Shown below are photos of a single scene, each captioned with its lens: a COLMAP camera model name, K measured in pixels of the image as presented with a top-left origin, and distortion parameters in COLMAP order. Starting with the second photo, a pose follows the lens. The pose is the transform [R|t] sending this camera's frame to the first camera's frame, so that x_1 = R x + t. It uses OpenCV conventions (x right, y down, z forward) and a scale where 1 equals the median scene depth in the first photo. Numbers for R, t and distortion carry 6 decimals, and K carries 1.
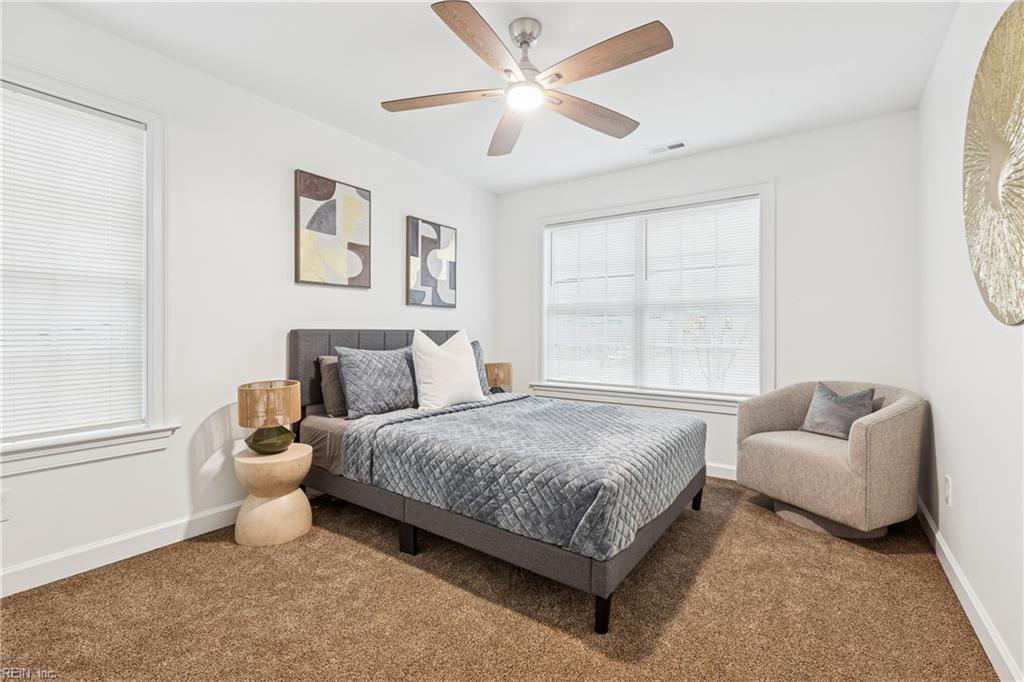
lens RADIAL K [[464.8, 0, 509.9], [0, 464.8, 338.2], [0, 0, 1]] dist [-0.009207, -0.001208]
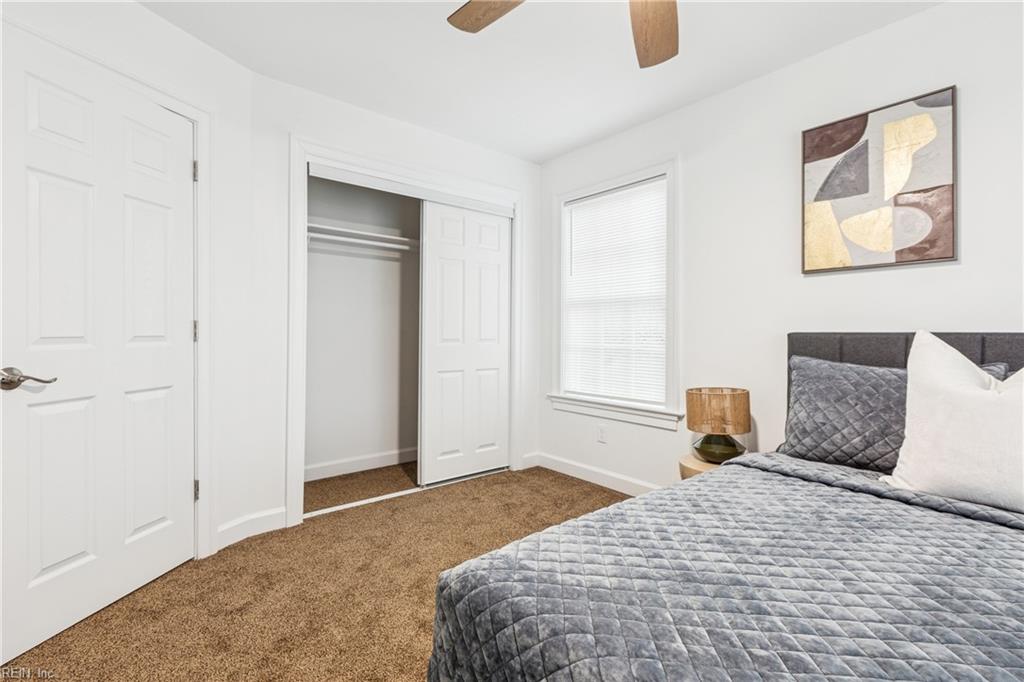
lens RADIAL K [[464.8, 0, 510.3], [0, 464.8, 337.5], [0, 0, 1]] dist [-0.009207, -0.001208]
pose [[-0.253387, 0.003771, -0.967358, 0.420299], [-0.005209, 0.999973, 0.005262, -0.012266], [0.967351, 0.006372, -0.253360, 0.691620]]
